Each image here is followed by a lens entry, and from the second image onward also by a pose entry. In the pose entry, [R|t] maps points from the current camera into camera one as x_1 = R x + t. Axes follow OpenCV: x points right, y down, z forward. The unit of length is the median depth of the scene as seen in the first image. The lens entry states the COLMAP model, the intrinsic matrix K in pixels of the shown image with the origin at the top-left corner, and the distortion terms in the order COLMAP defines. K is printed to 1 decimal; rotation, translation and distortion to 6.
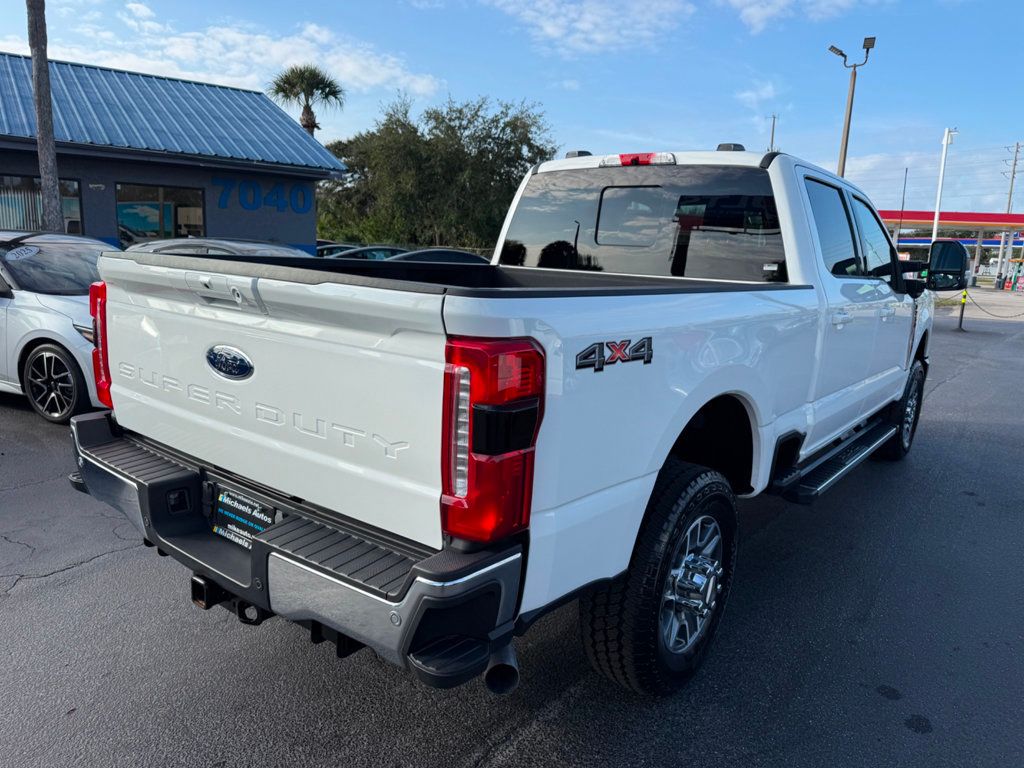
lens RADIAL K [[753.2, 0, 508.9], [0, 753.2, 383.6], [0, 0, 1]] dist [0.043580, -0.033334]
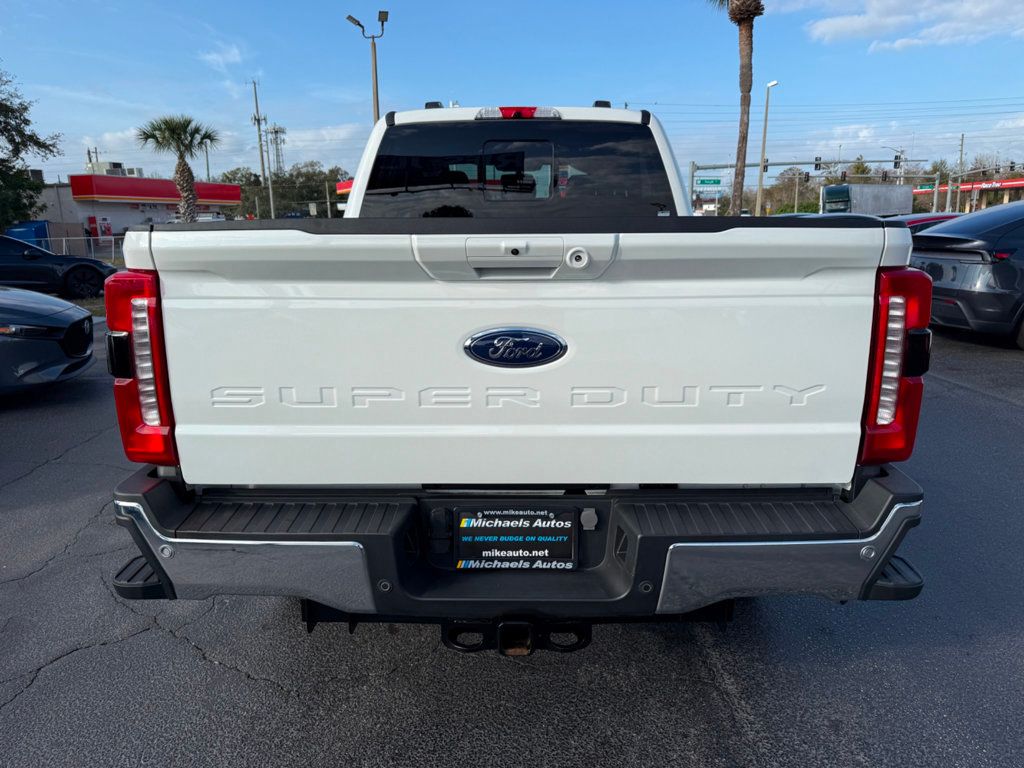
lens RADIAL K [[753.2, 0, 518.5], [0, 753.2, 381.8], [0, 0, 1]] dist [0.043580, -0.033334]
pose [[0.798125, -0.176475, 0.576067, -0.779659], [0.154781, 0.984108, 0.087030, -0.056950], [-0.582271, 0.019704, 0.812756, 0.324297]]
